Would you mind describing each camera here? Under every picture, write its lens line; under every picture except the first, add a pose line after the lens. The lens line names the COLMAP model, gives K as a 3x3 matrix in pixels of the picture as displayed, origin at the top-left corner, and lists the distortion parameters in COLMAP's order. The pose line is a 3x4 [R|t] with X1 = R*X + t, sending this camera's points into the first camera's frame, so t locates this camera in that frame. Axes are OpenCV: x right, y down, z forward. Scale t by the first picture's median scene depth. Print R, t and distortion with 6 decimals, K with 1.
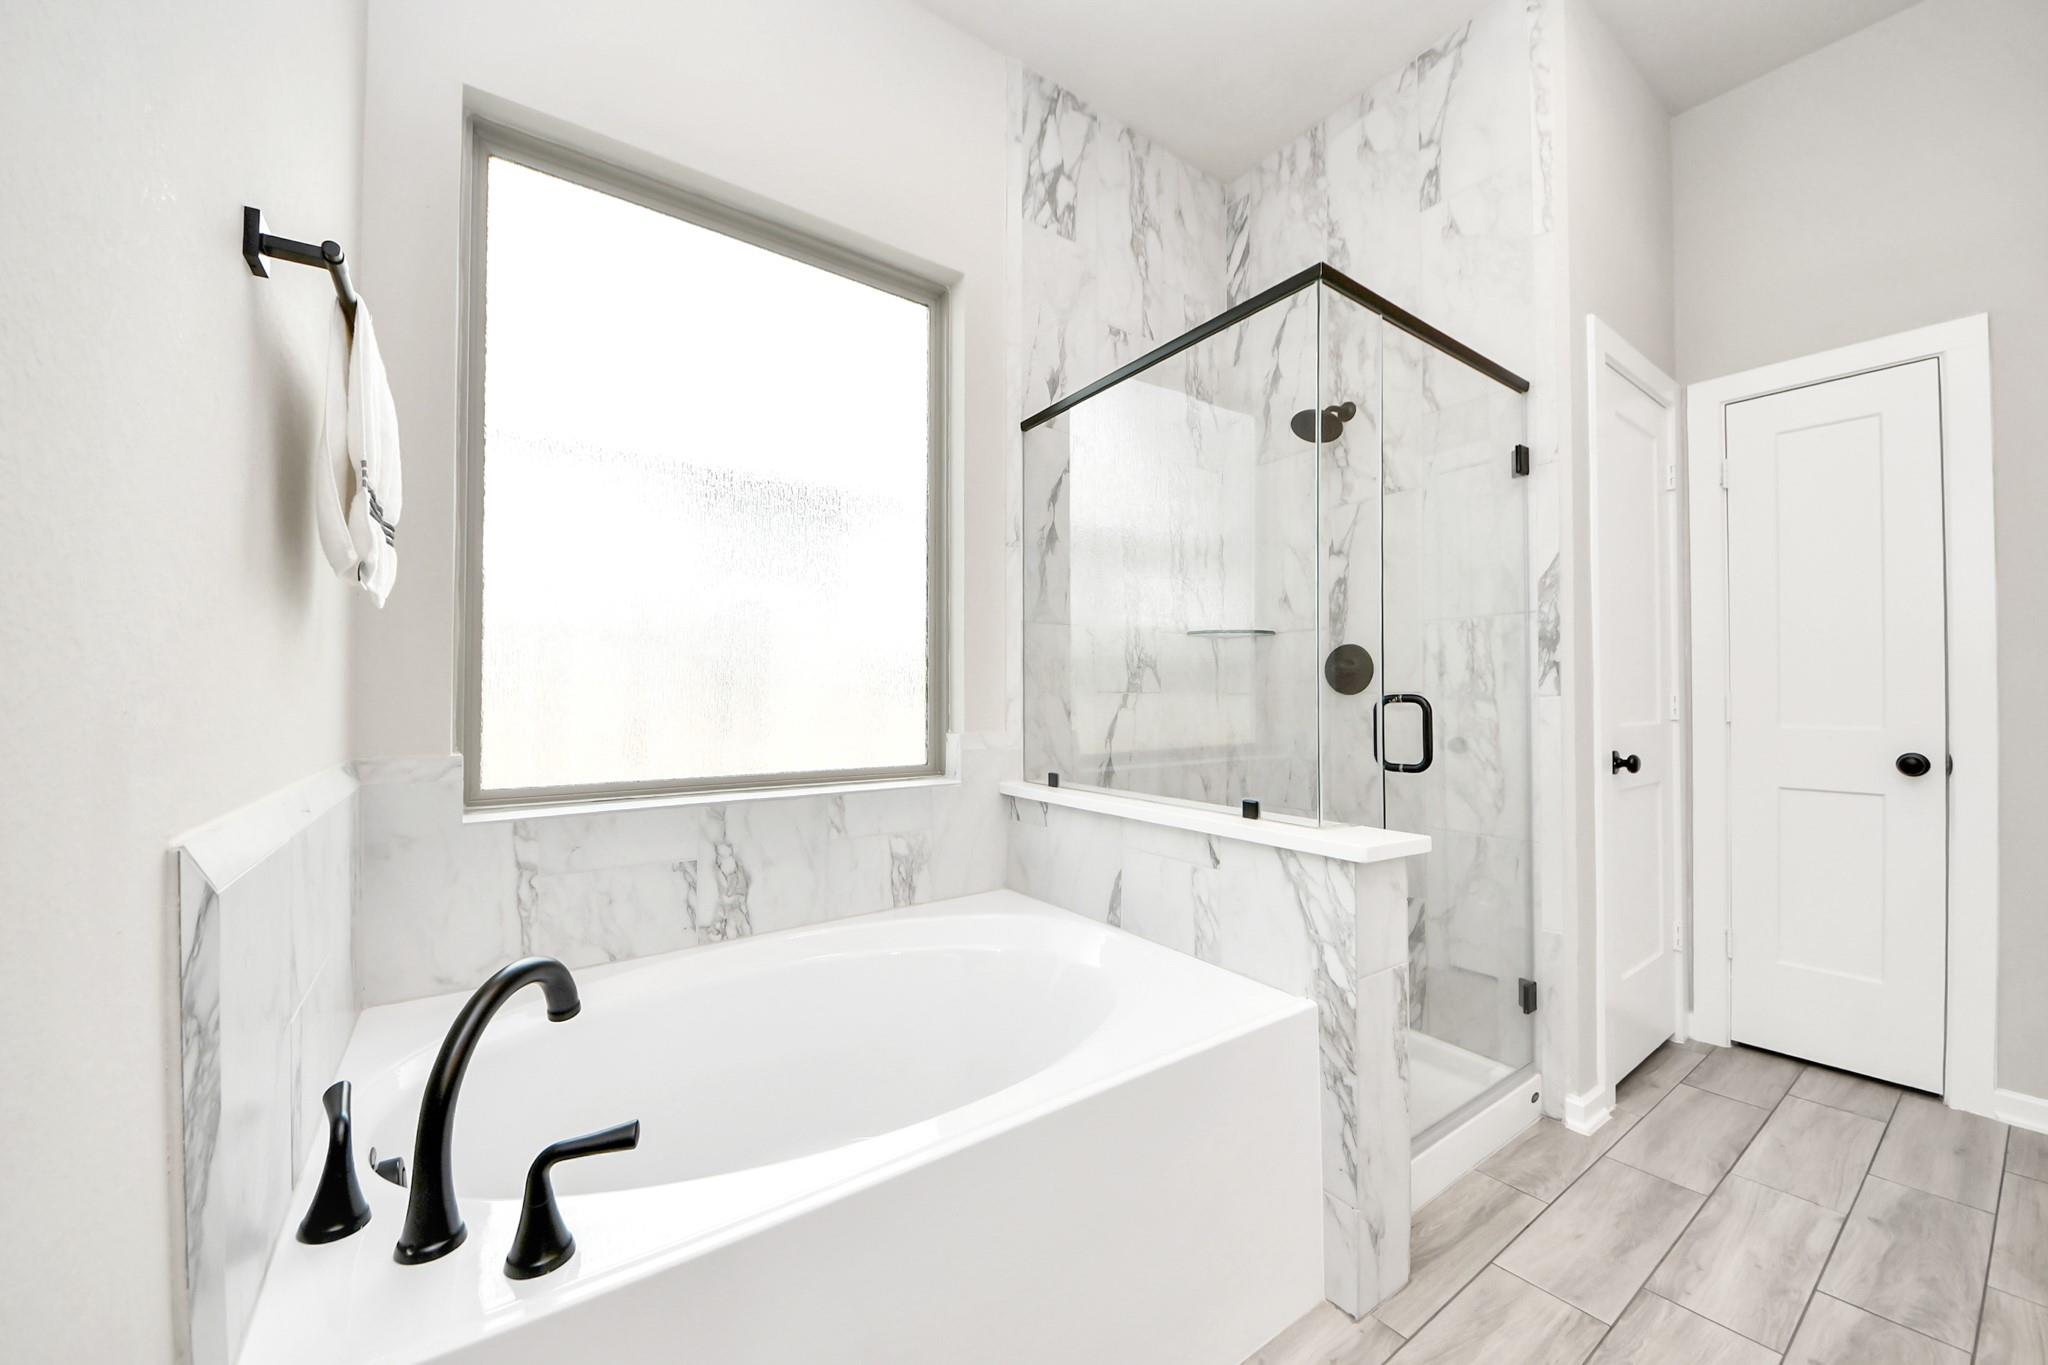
lens RADIAL K [[770.3, 0, 1030.5], [0, 770.3, 685.2], [0, 0, 1]] dist [0.013735, -0.000934]
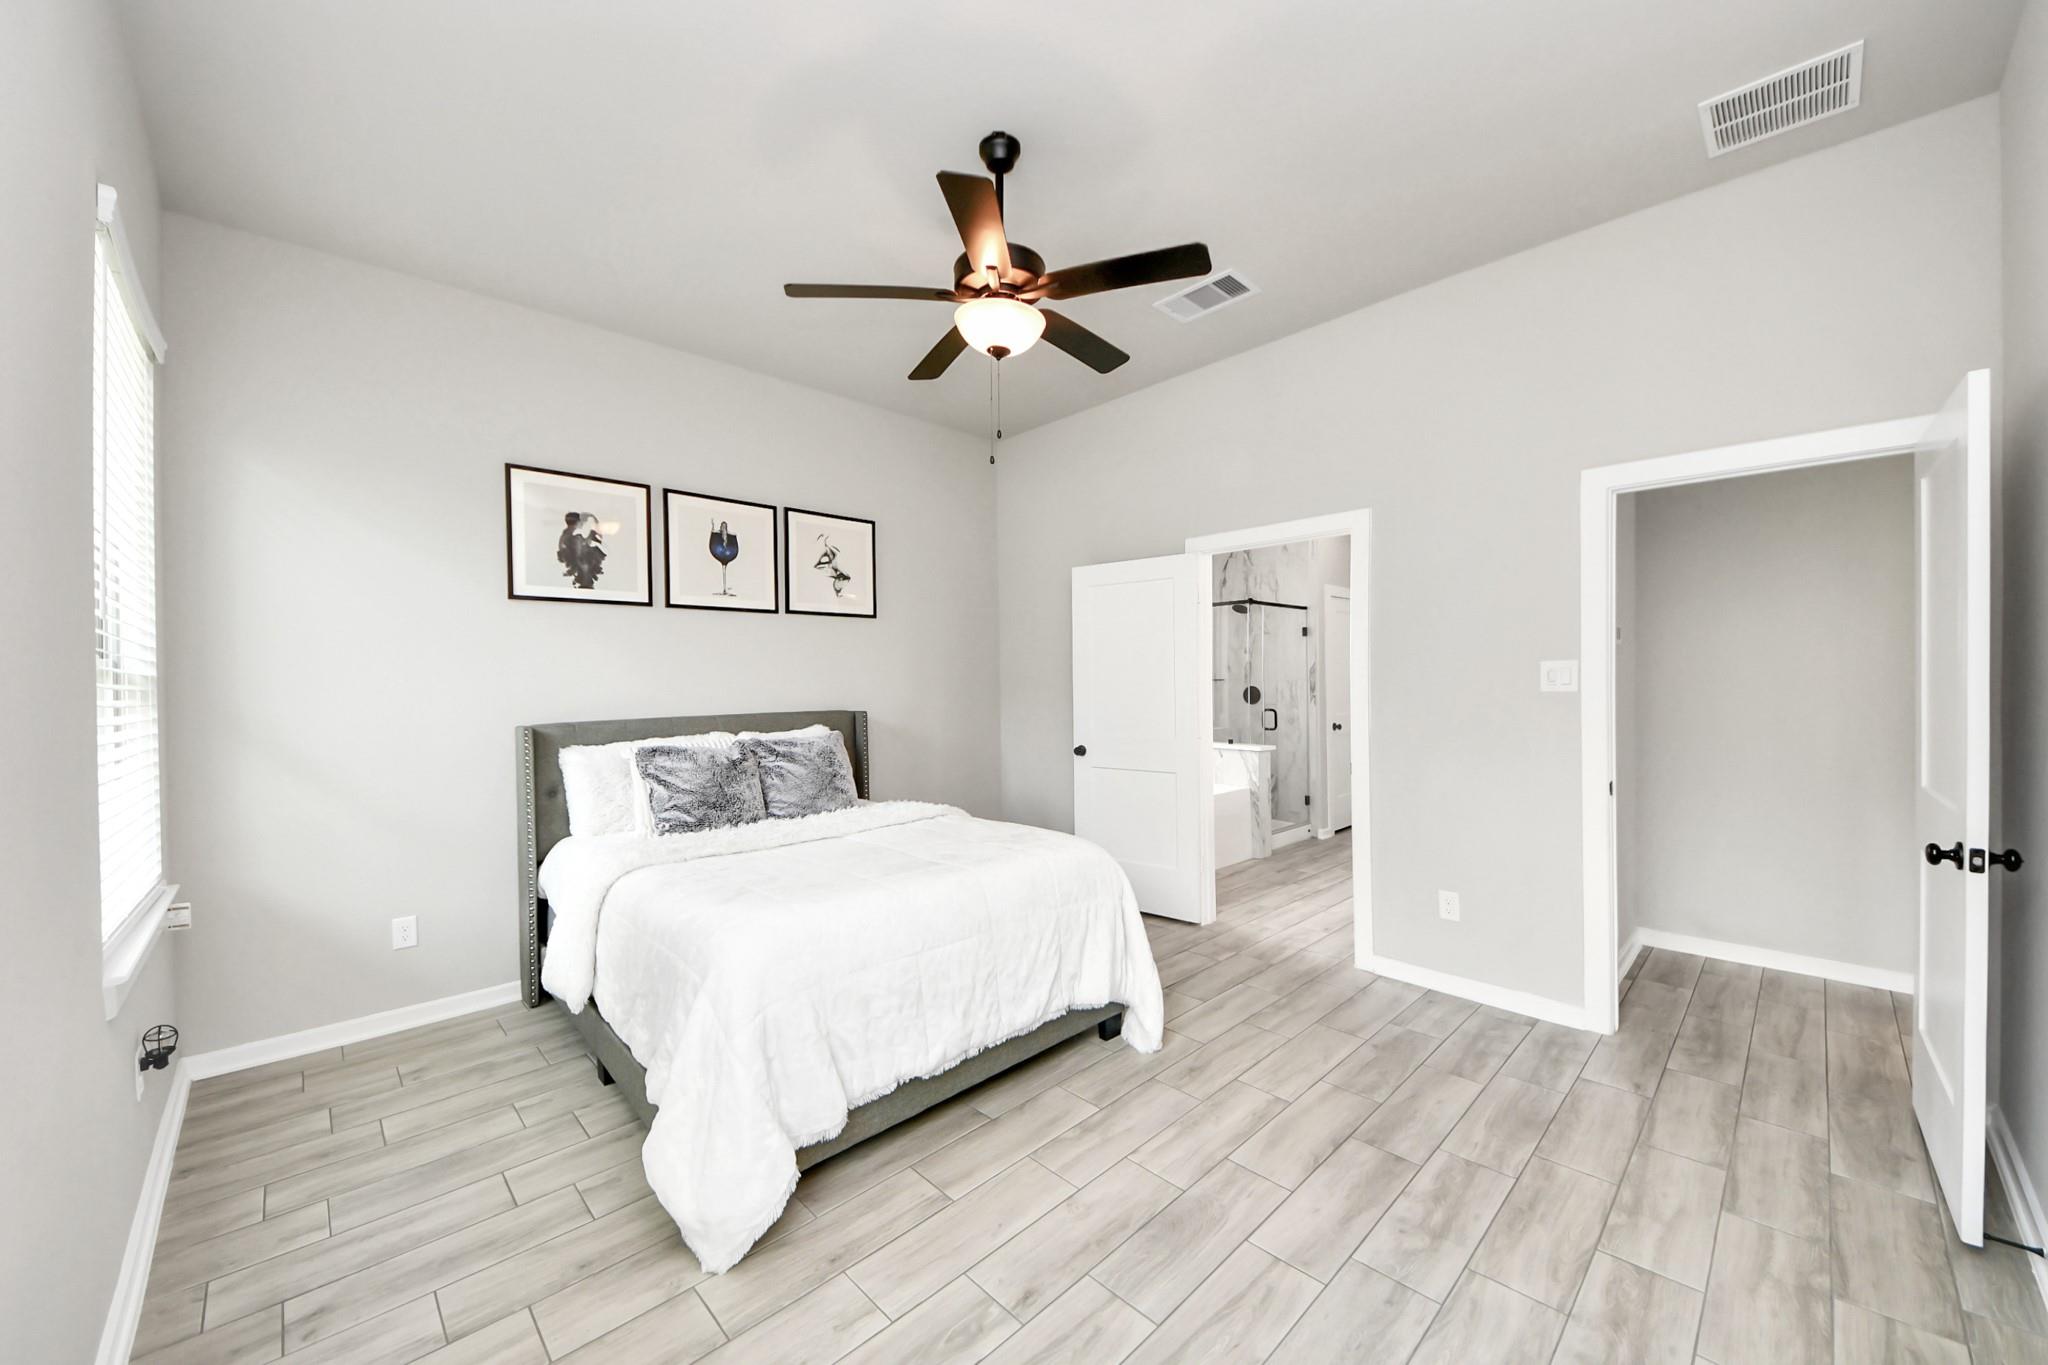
lens RADIAL K [[770.3, 0, 1024.6], [0, 770.3, 695.6], [0, 0, 1]] dist [0.013735, -0.000934]
pose [[0.989213, -0.015076, 0.145708, -0.961462], [0.010758, 0.999481, 0.030381, -0.136351], [-0.146090, -0.028485, 0.988861, -1.951773]]
